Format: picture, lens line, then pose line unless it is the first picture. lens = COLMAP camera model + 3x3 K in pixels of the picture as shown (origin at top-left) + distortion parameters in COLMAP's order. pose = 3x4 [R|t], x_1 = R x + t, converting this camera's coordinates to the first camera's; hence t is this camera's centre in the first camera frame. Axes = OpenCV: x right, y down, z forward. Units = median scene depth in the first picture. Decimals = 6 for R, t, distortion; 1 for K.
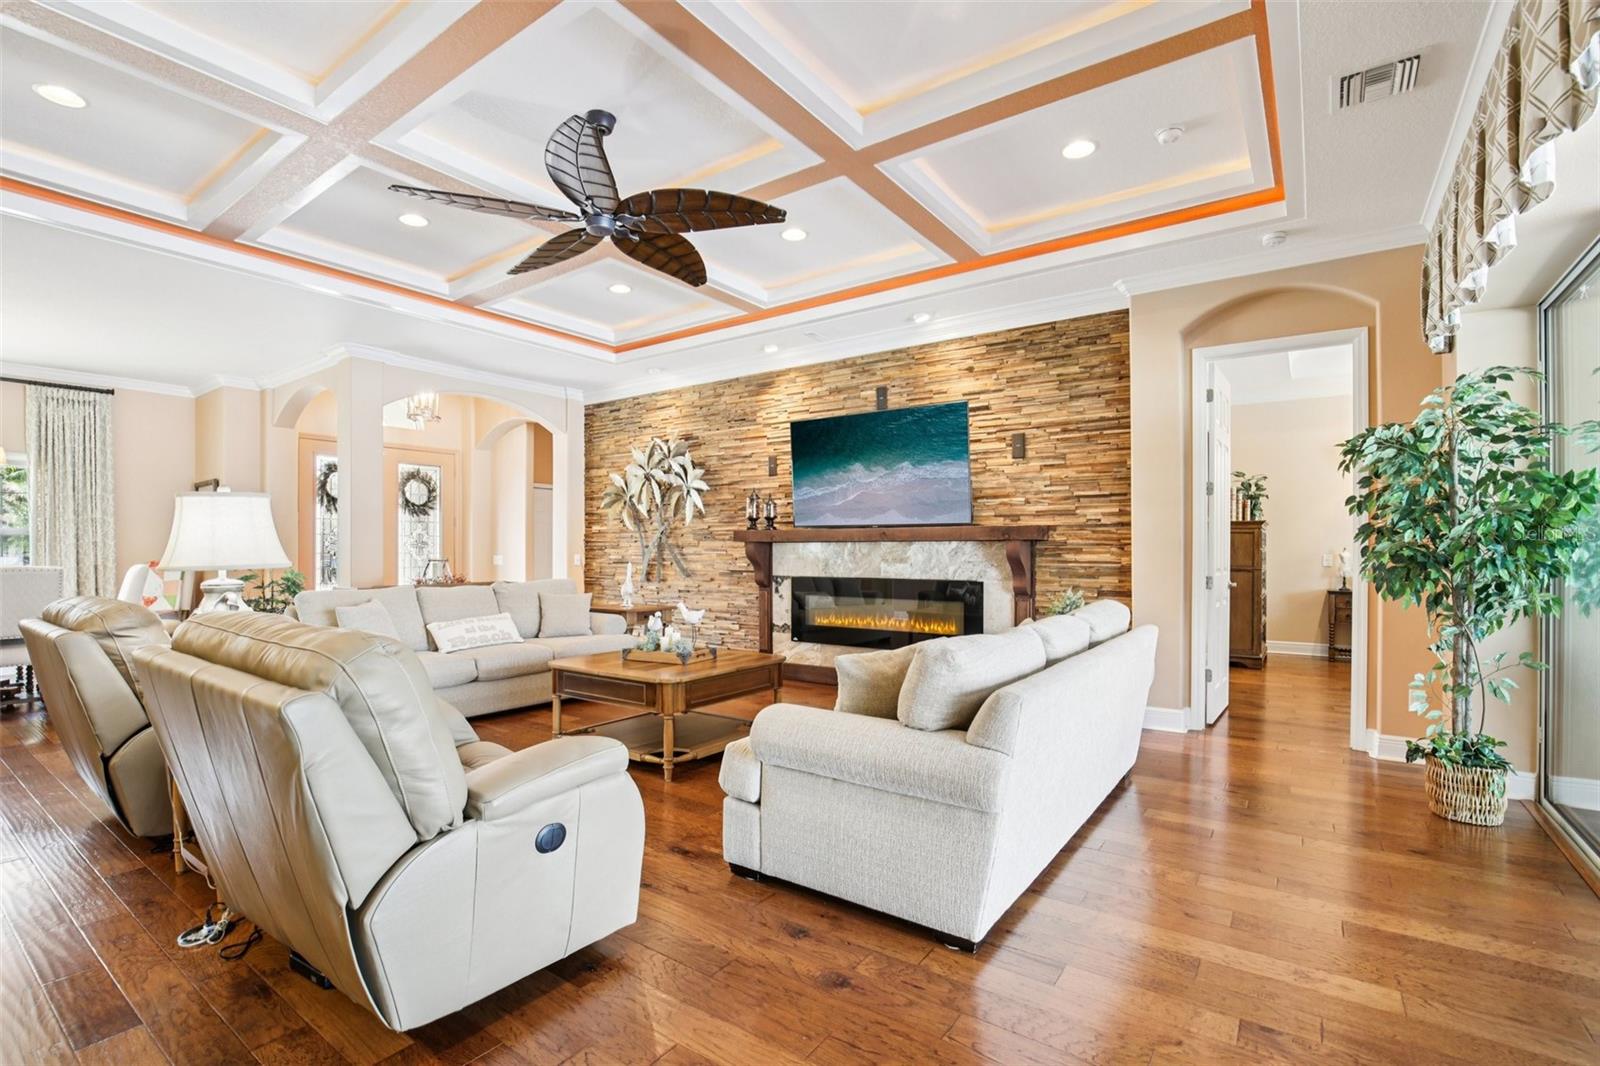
lens RADIAL K [[733.0, 0, 787.8], [0, 733.0, 559.0], [0, 0, 1]] dist [-0.029144, 0.003602]
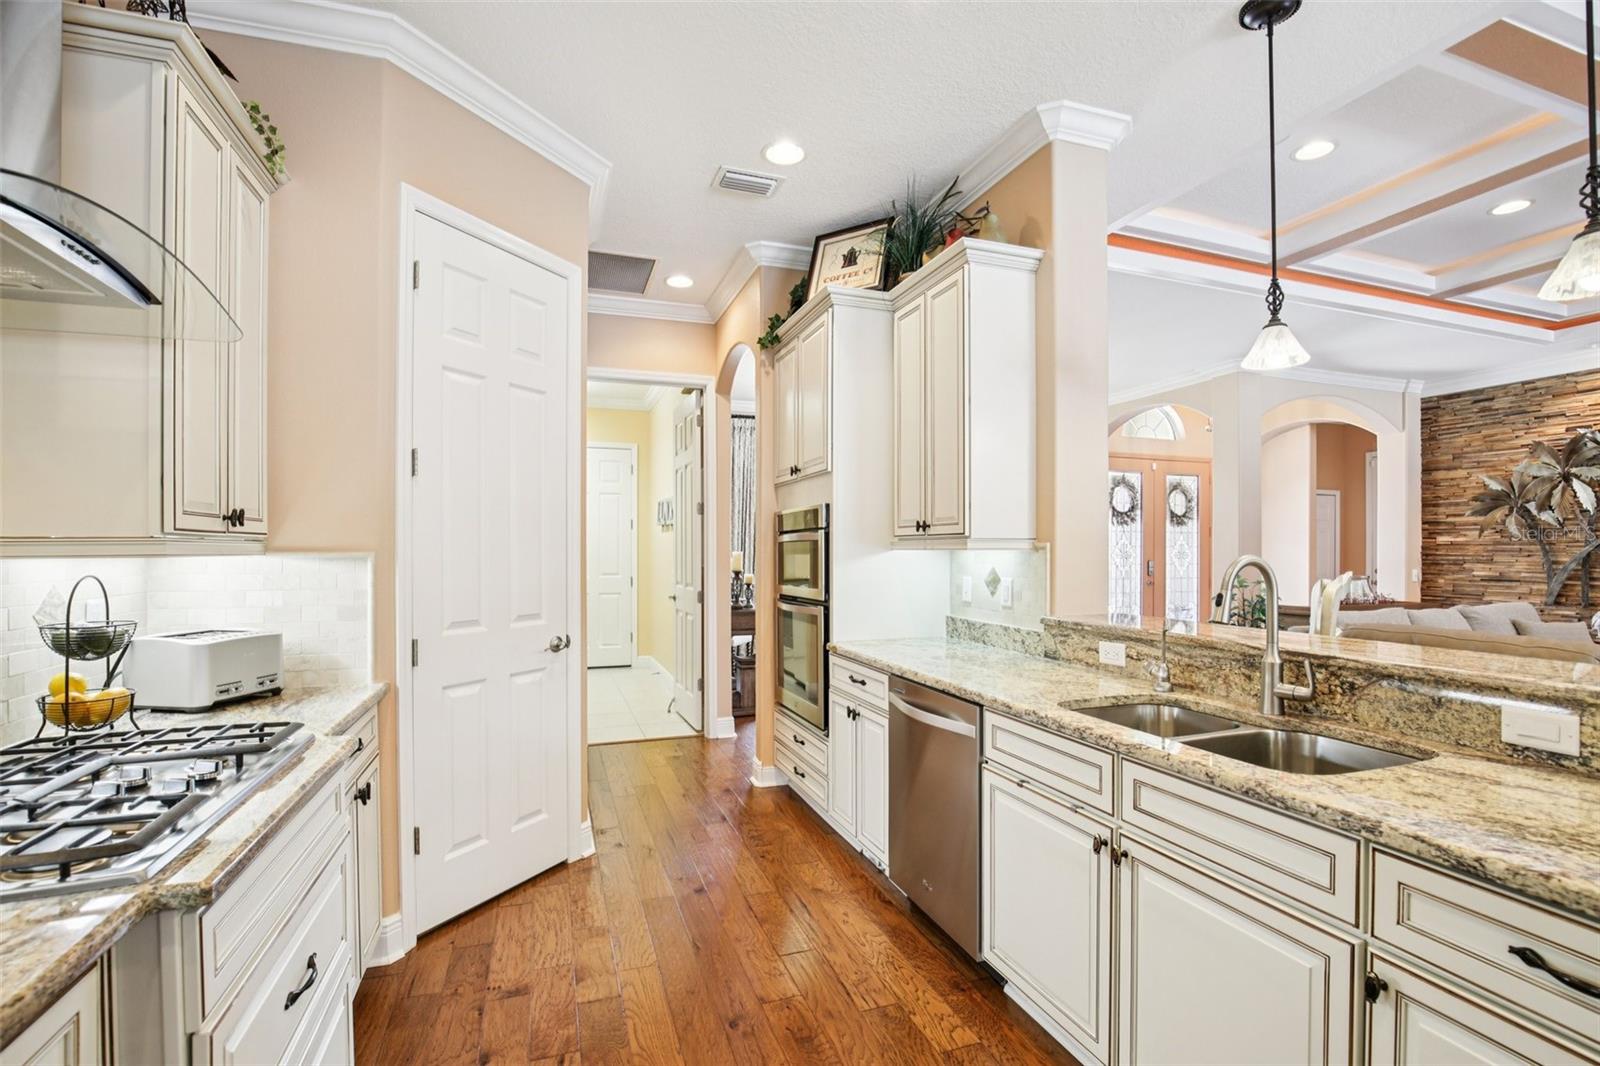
lens RADIAL K [[733.0, 0, 820.1], [0, 733.0, 552.1], [0, 0, 1]] dist [-0.029144, 0.003602]
pose [[0.828898, 0.003285, -0.559390, -0.446655], [-0.009452, 0.999922, -0.008134, -0.014838], [0.559320, 0.012030, 0.828865, -0.122854]]
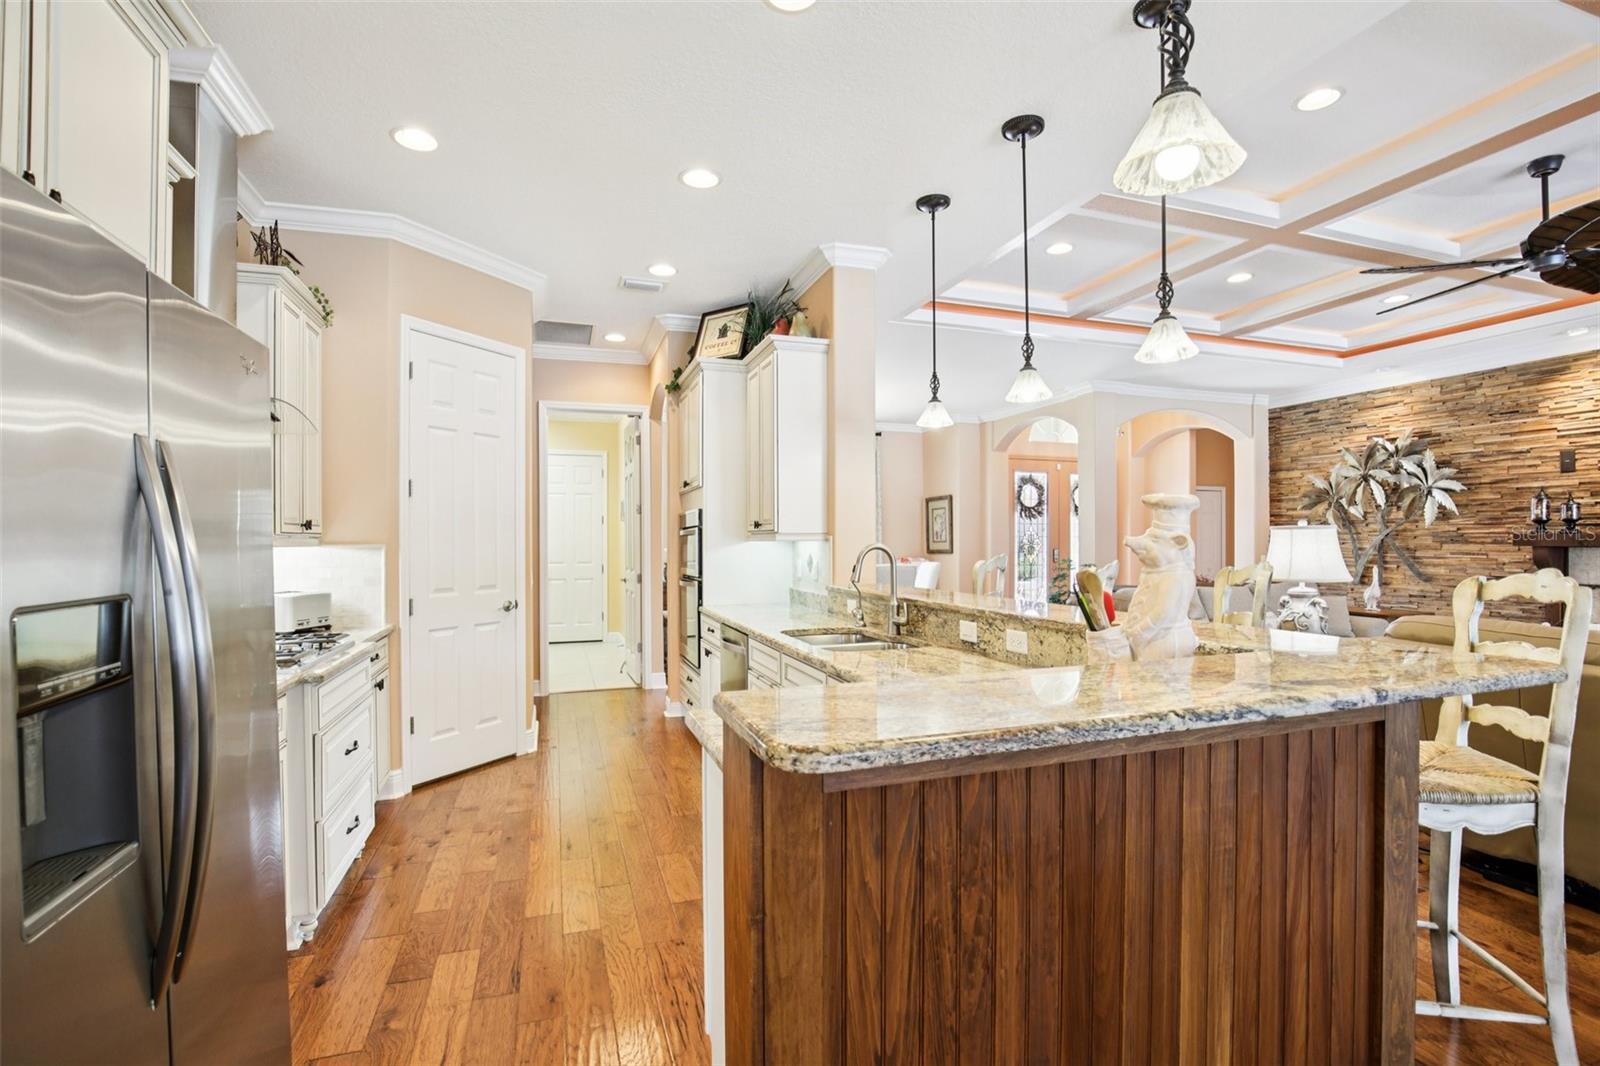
lens RADIAL K [[733.0, 0, 817.9], [0, 733.0, 539.4], [0, 0, 1]] dist [-0.029144, 0.003602]
pose [[0.821384, -0.003199, -0.570367, -0.248988], [-0.005110, 0.999903, -0.012967, -0.013870], [0.570353, 0.013566, 0.821287, -0.213109]]
